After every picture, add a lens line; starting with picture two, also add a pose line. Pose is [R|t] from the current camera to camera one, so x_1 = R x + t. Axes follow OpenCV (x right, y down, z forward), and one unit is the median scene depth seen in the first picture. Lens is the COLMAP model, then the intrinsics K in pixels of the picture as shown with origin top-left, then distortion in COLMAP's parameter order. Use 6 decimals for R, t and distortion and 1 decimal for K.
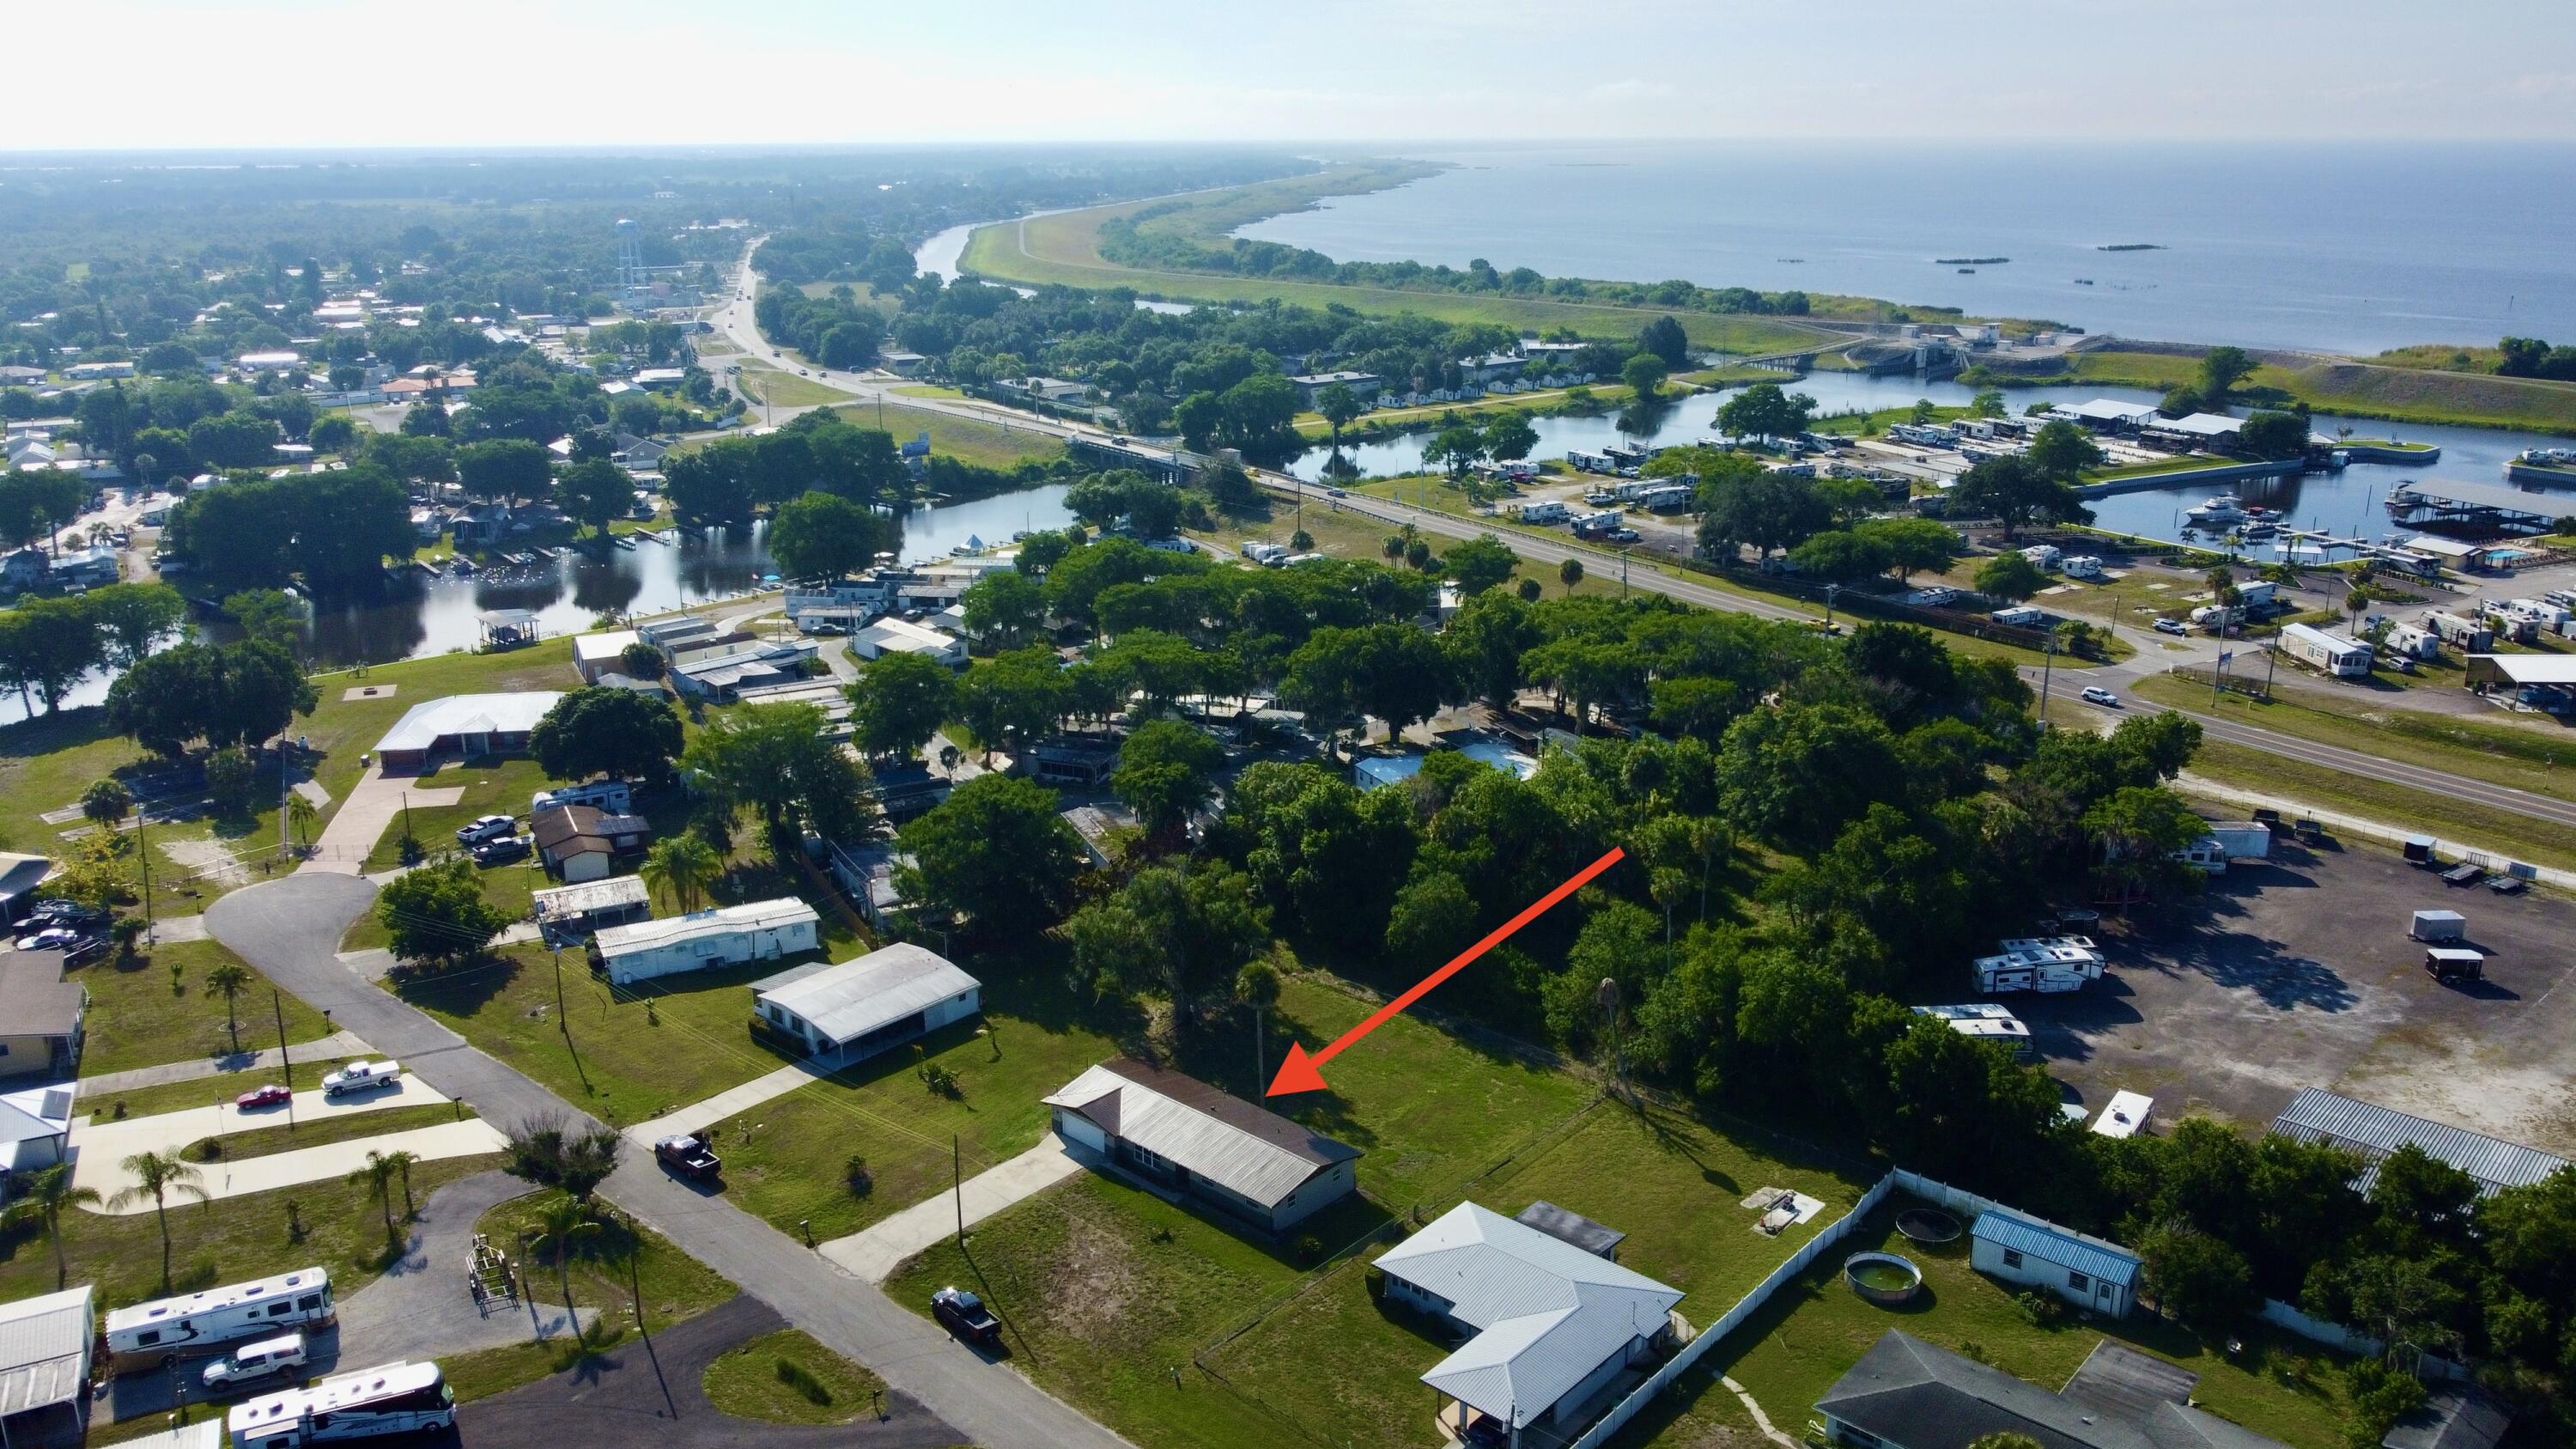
lens RADIAL K [[1954.7, 0, 1284.0], [0, 1954.7, 725.8], [0, 0, 1]] dist [-0.002692, -0.002484]
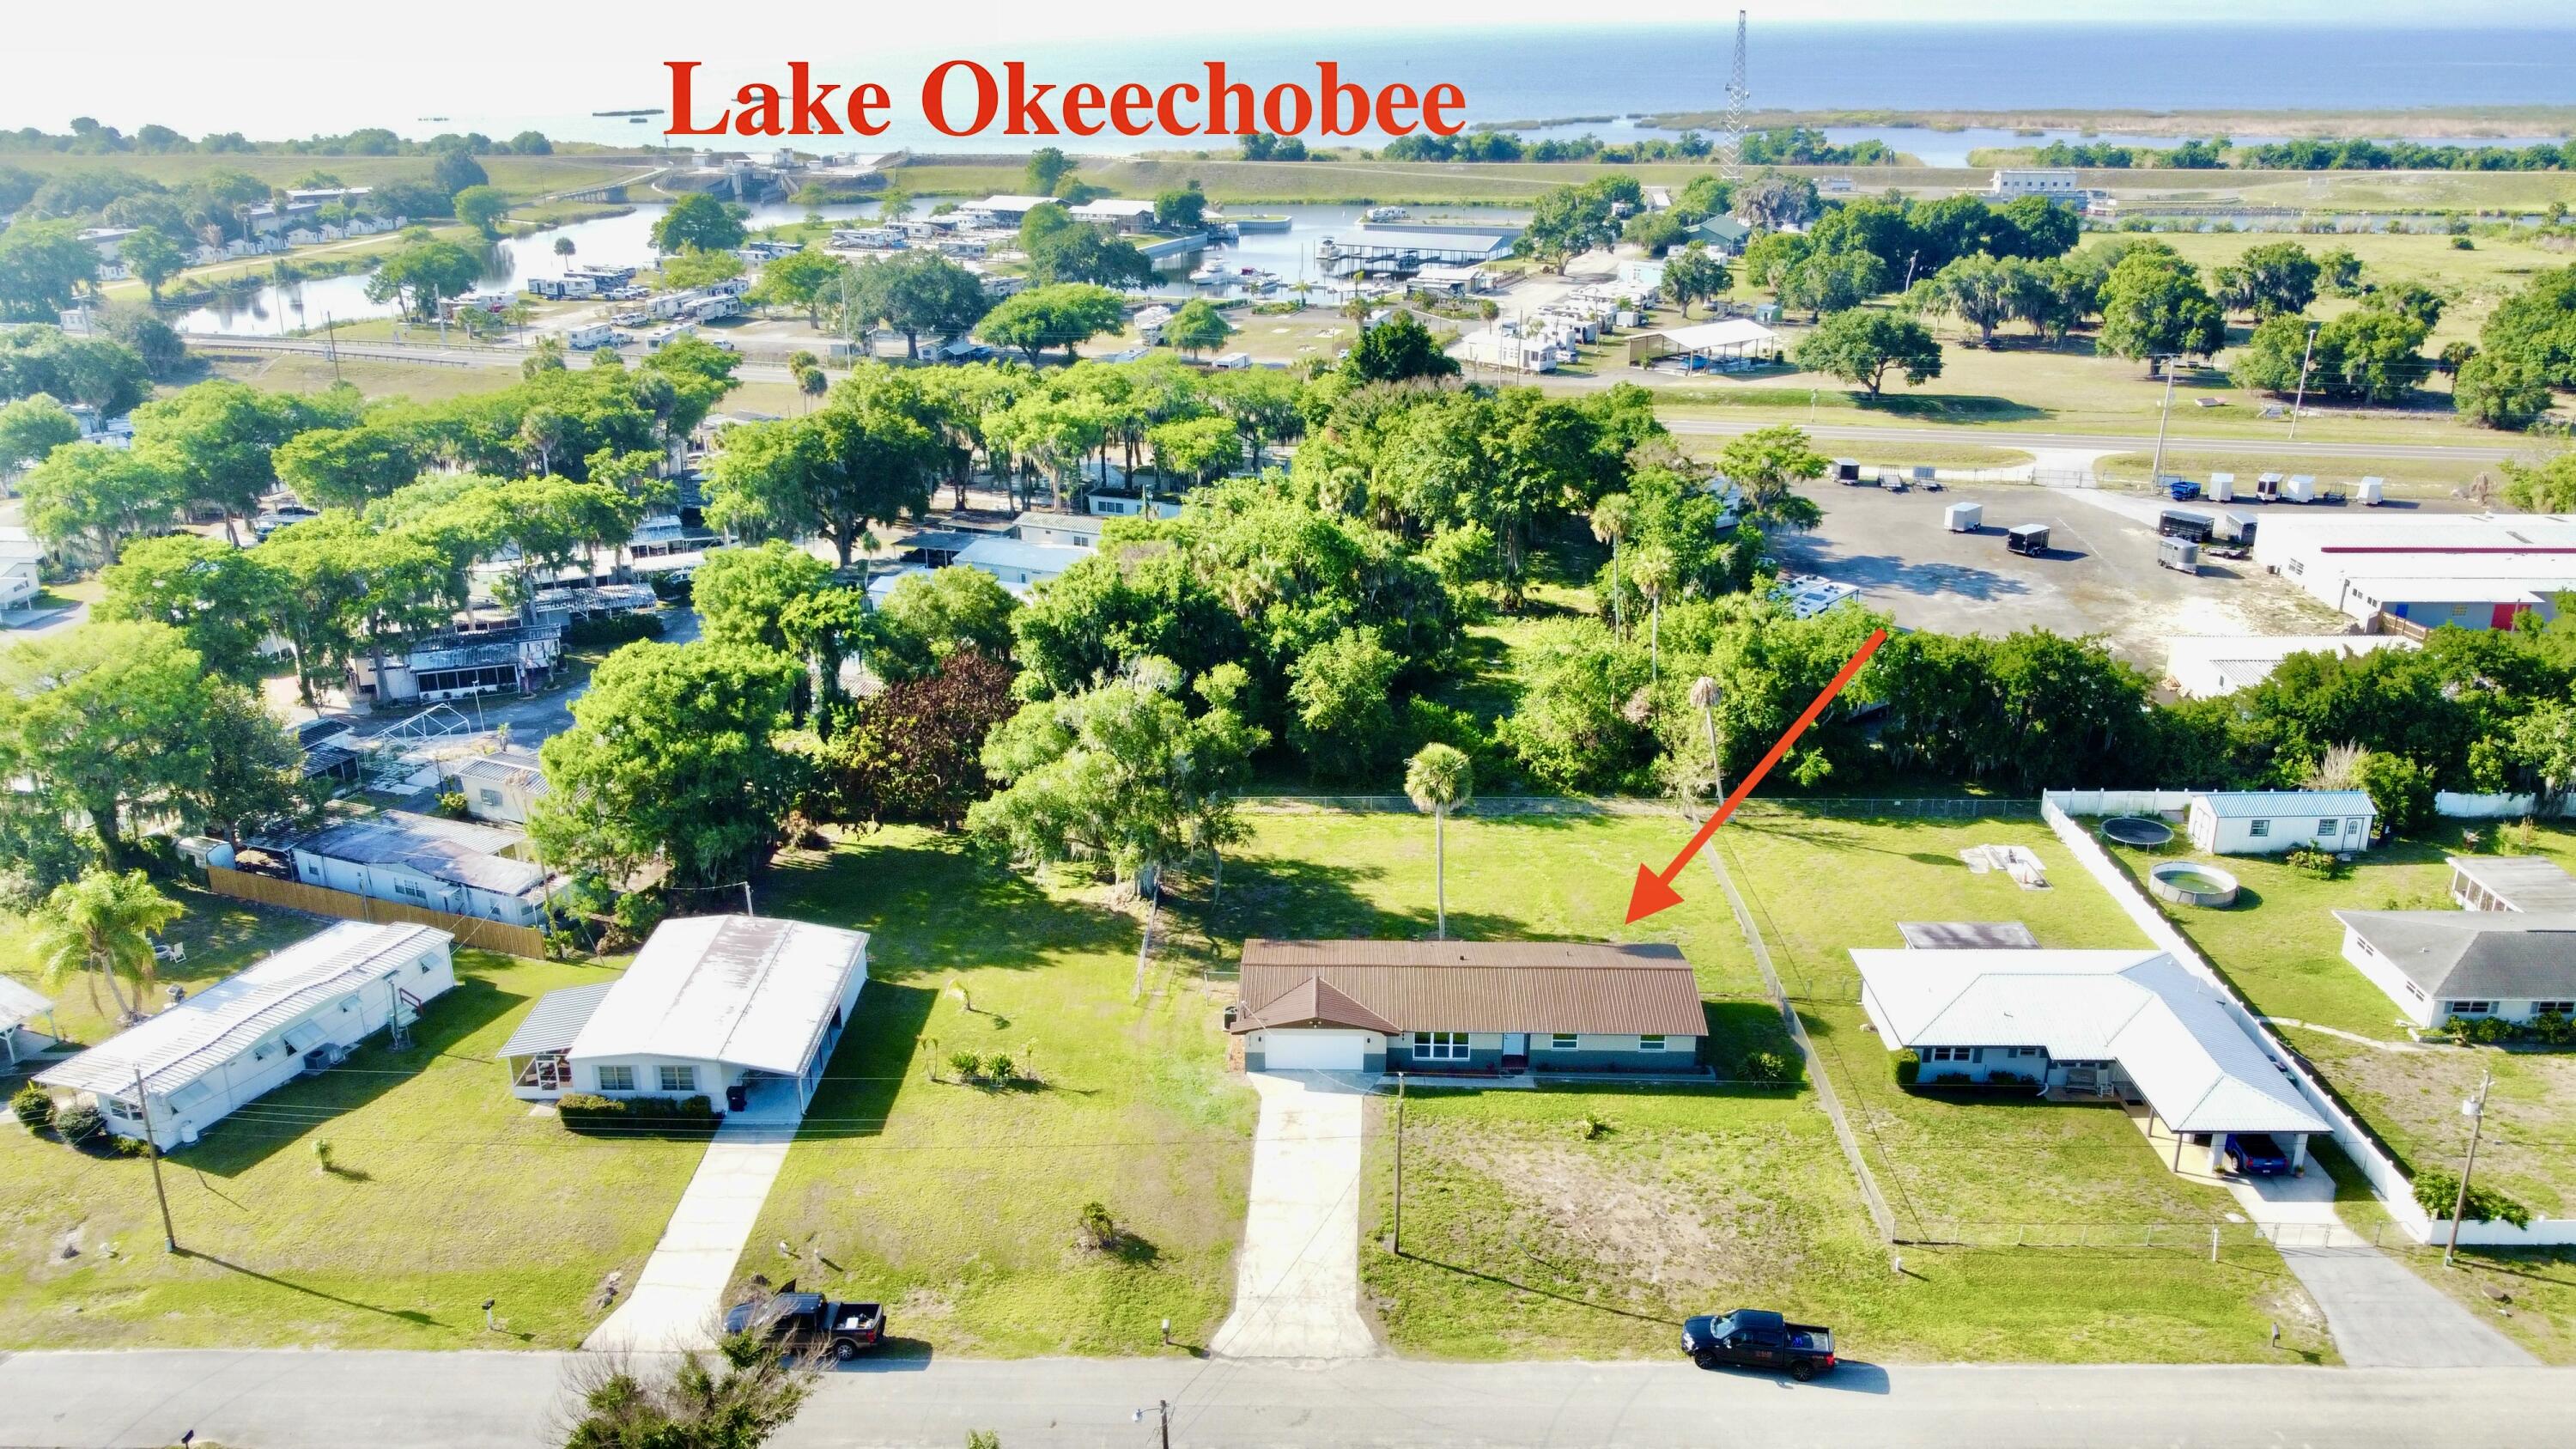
lens RADIAL K [[1954.7, 0, 1285.4], [0, 1954.7, 732.5], [0, 0, 1]] dist [-0.002692, -0.002484]
pose [[0.757659, -0.223013, 0.613366, -0.357328], [0.188311, 0.974537, 0.121720, 0.013848], [-0.624893, 0.023282, 0.780363, 0.351914]]
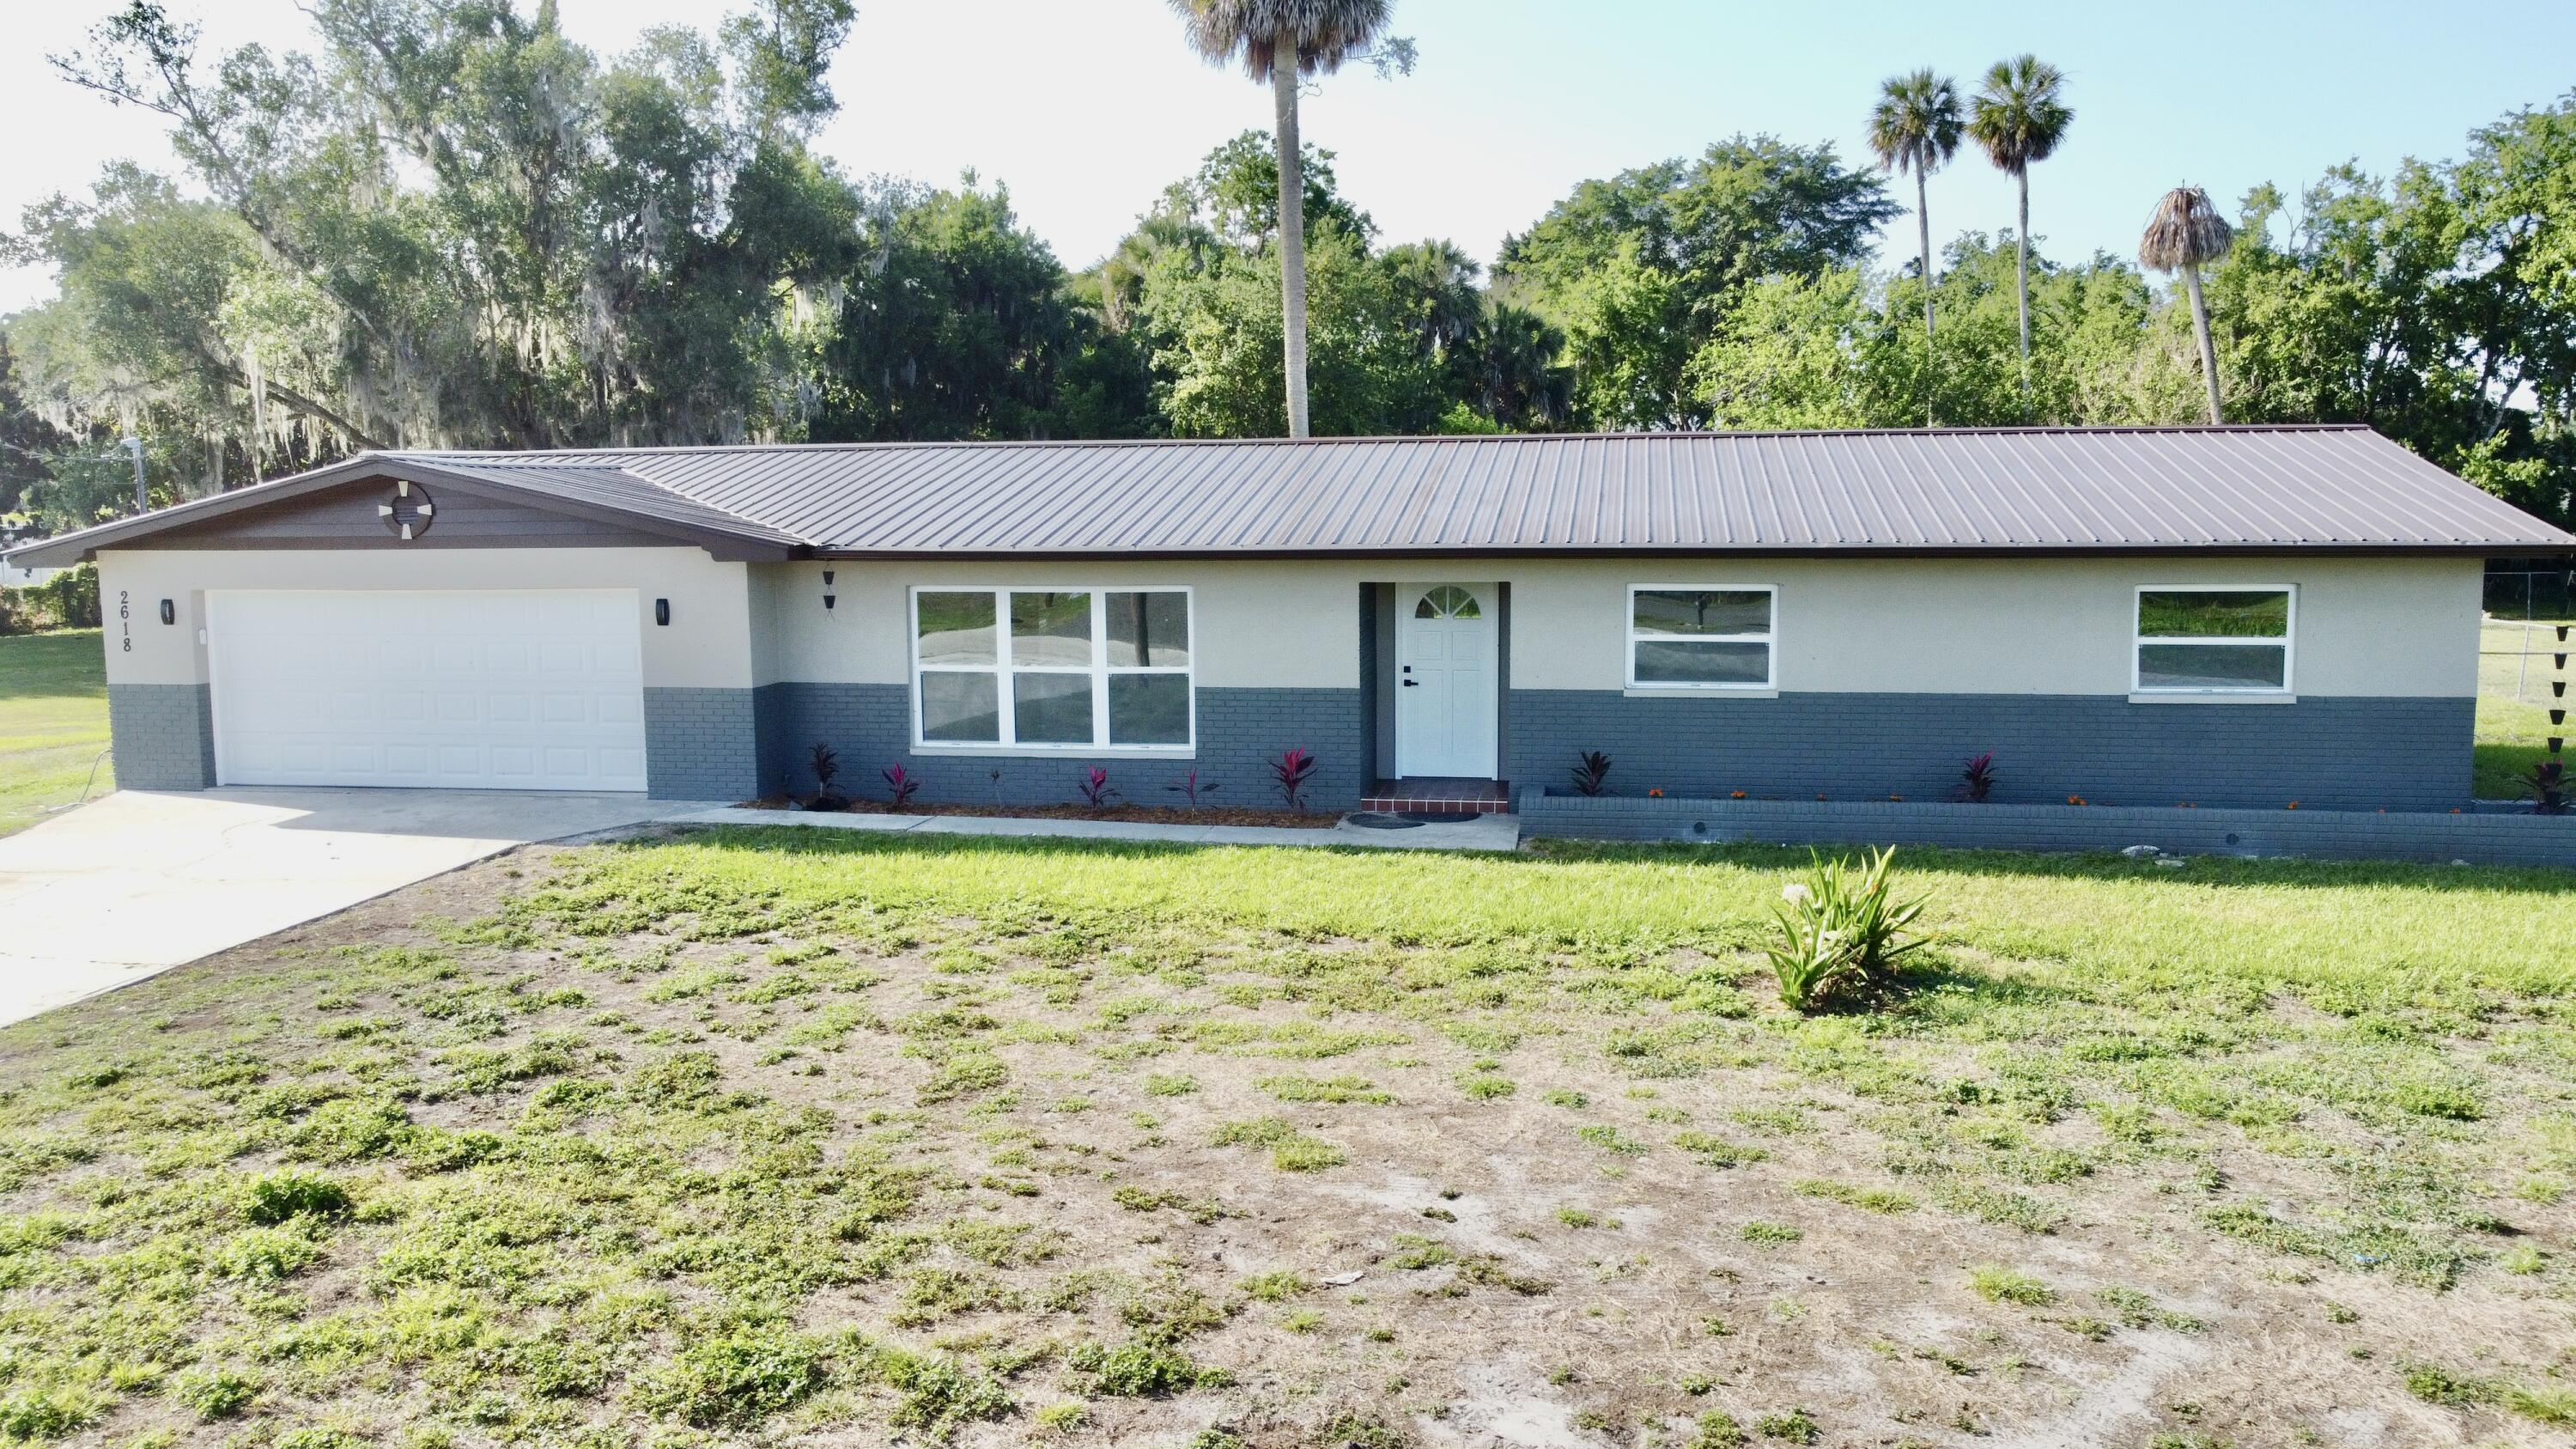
lens RADIAL K [[1954.7, 0, 1289.1], [0, 1954.7, 721.9], [0, 0, 1]] dist [-0.002692, -0.002484]
pose [[0.844881, -0.069066, 0.530478, -0.089639], [0.163080, 0.977683, -0.132444, 0.171698], [-0.509491, 0.198410, 0.837289, 0.622550]]
